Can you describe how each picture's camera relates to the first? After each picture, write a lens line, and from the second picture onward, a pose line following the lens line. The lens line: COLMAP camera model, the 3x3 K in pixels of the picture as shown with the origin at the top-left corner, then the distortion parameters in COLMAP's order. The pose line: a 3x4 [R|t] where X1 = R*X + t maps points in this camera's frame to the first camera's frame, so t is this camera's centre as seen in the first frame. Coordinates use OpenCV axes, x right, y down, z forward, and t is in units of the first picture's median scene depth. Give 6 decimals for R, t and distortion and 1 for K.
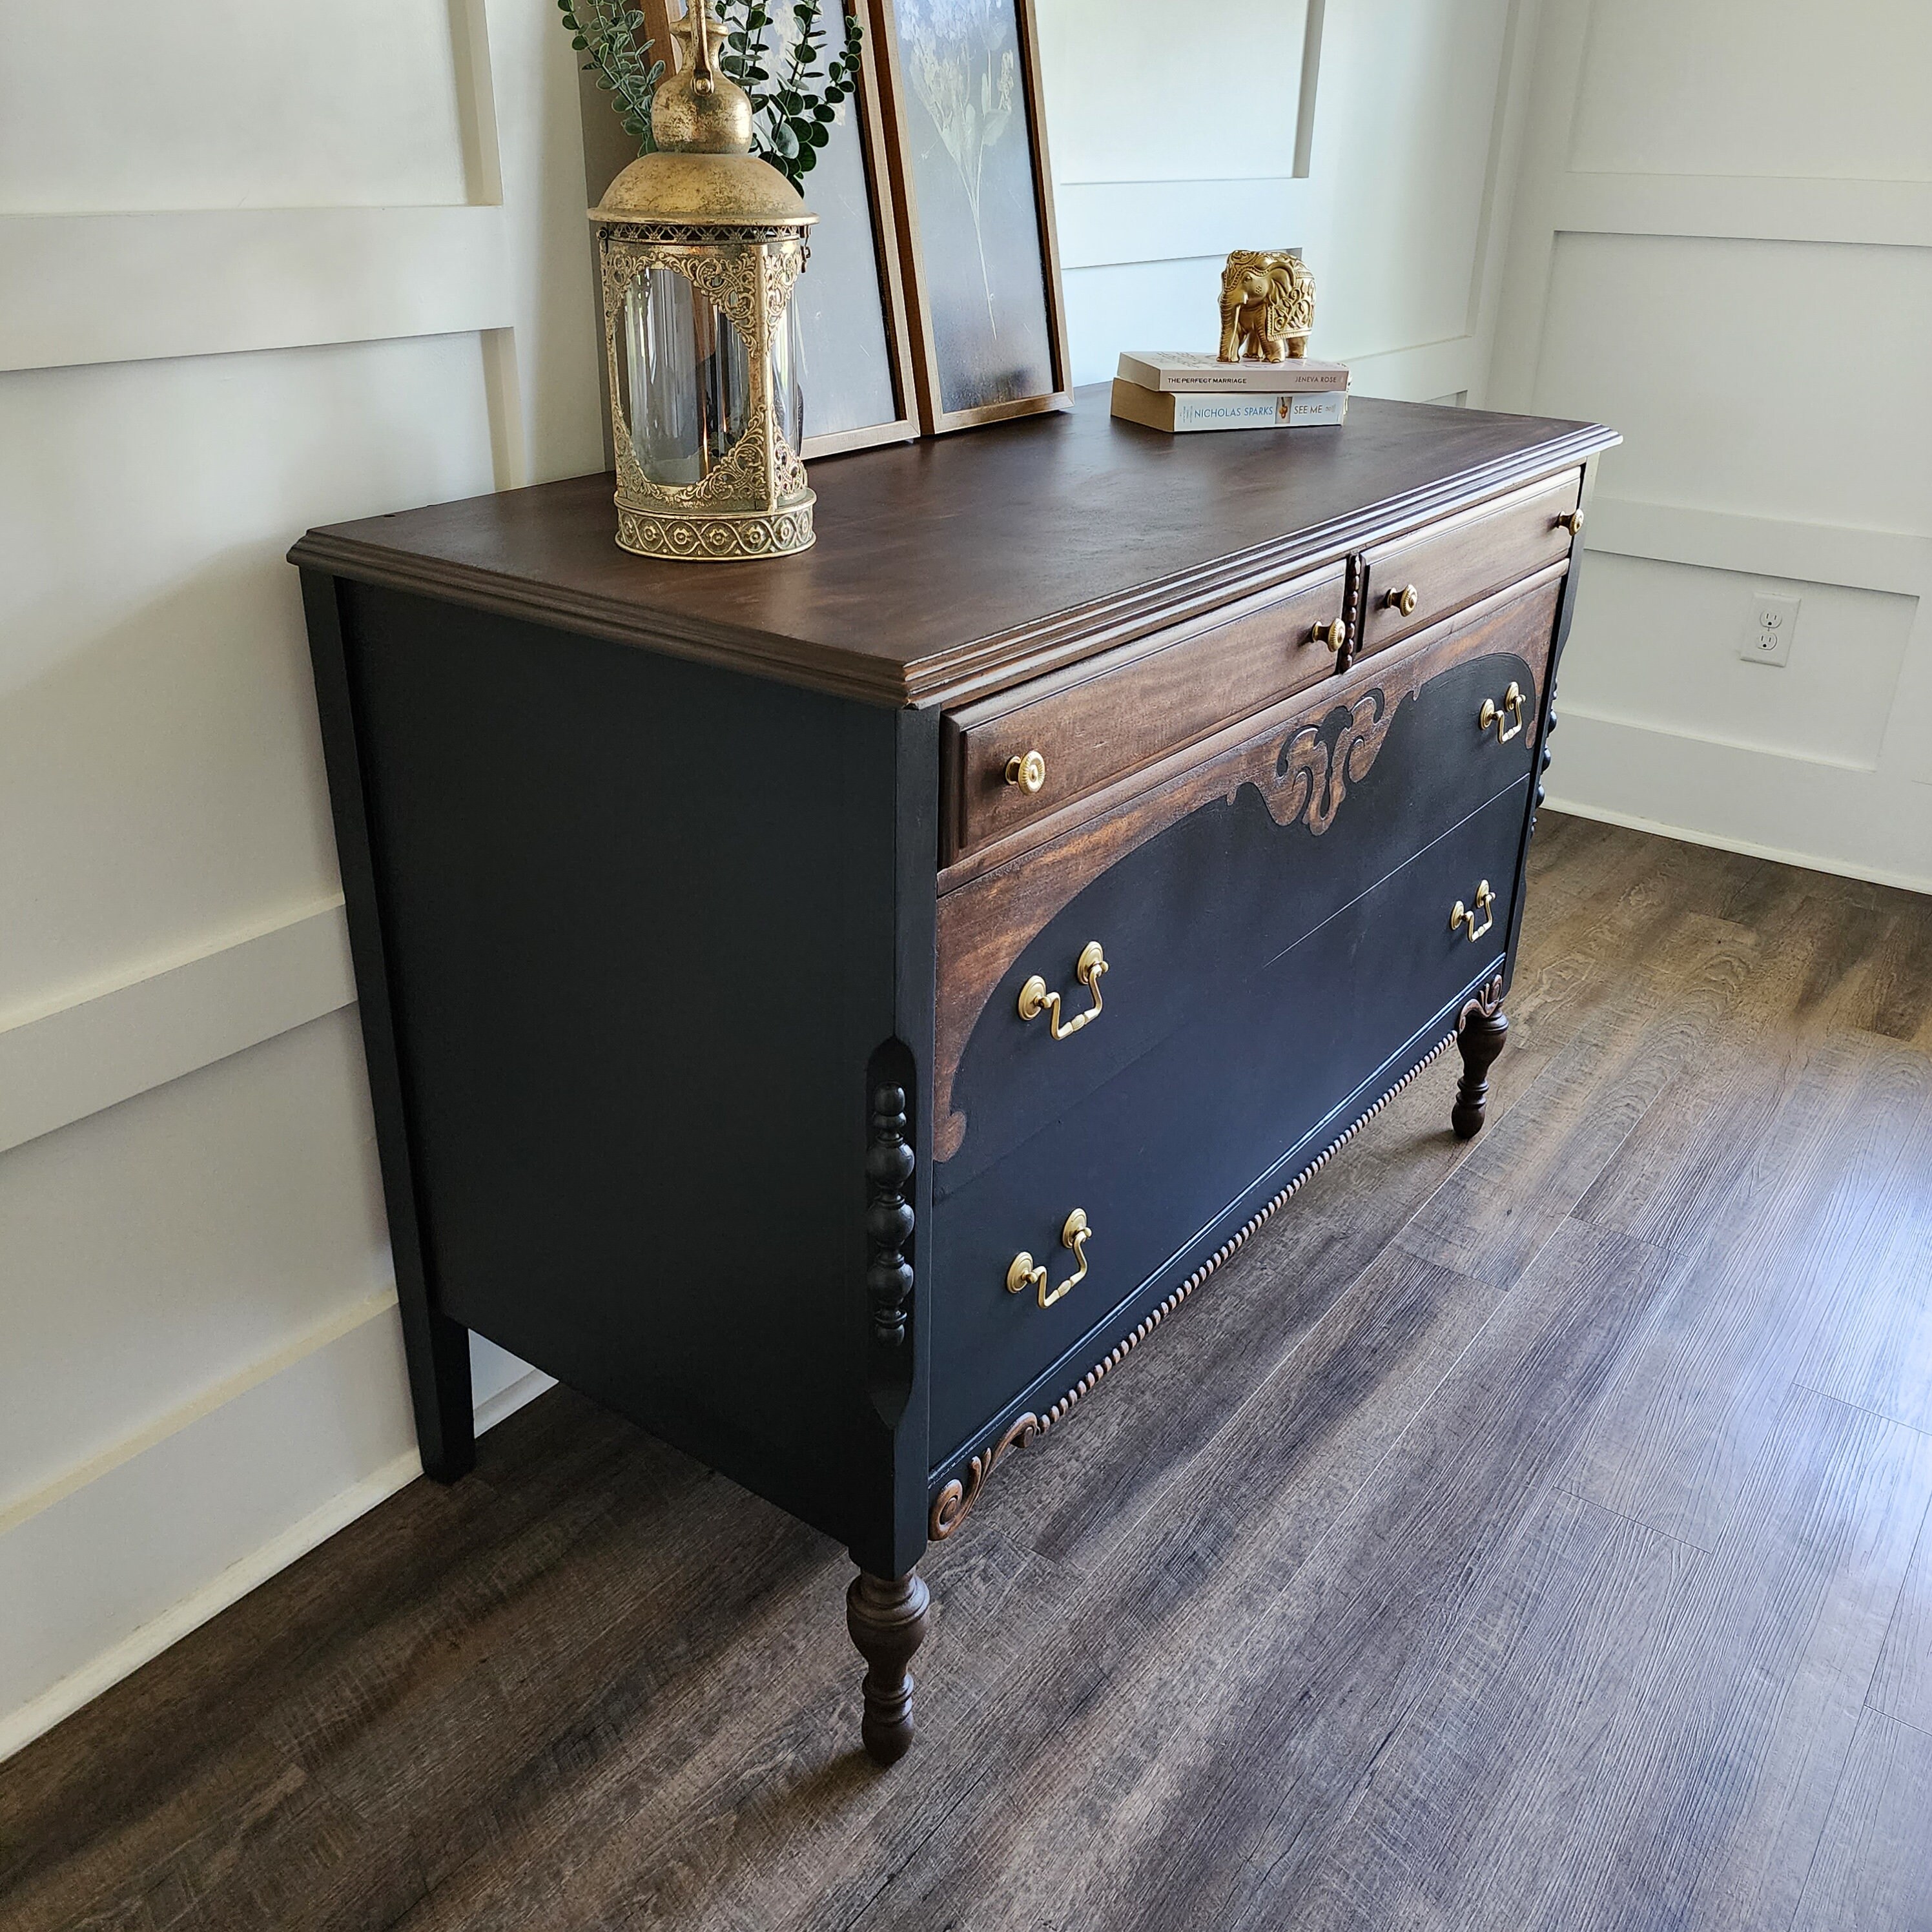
lens RADIAL K [[1792.5, 0, 966.0], [0, 1792.5, 966.0], [0, 0, 1]] dist [-0.016213, -0.002685]
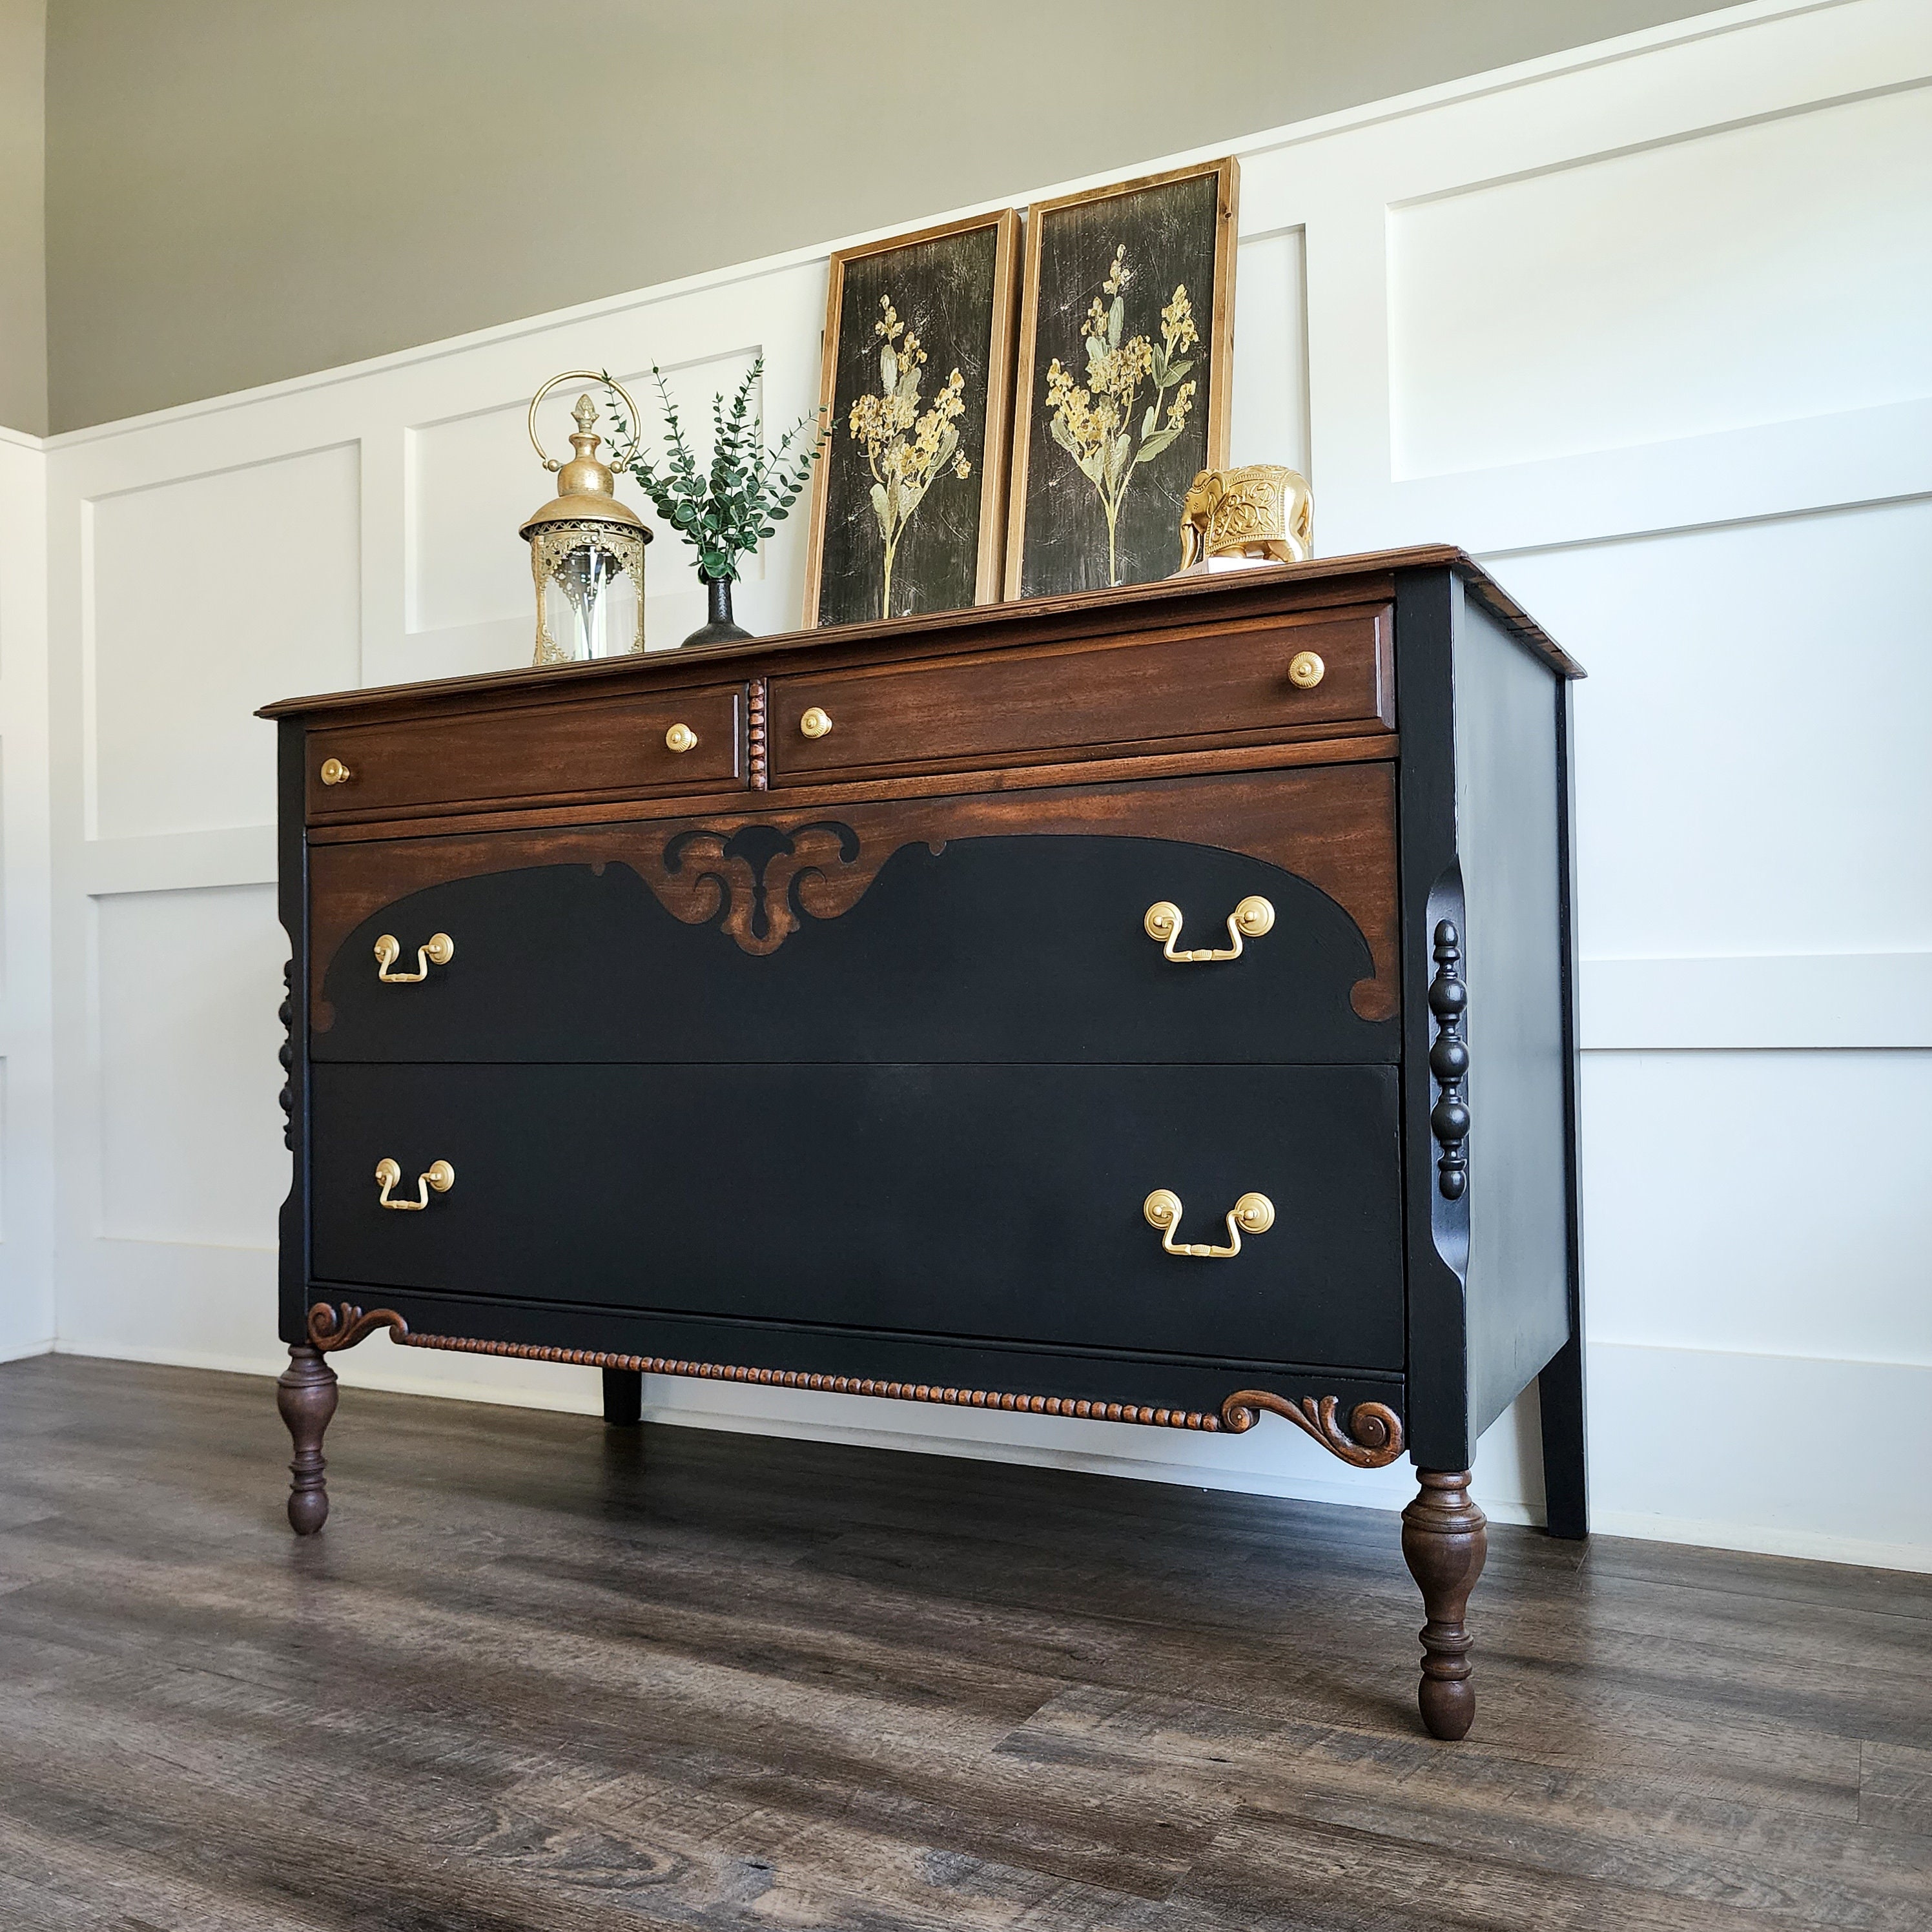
lens RADIAL K [[1792.5, 0, 966.0], [0, 1792.5, 966.0], [0, 0, 1]] dist [-0.016213, -0.002685]
pose [[0.136385, -0.035750, -0.990011, 1.185203], [-0.407065, 0.909062, -0.088905, -0.025301], [0.903160, 0.415124, 0.109430, 0.973005]]
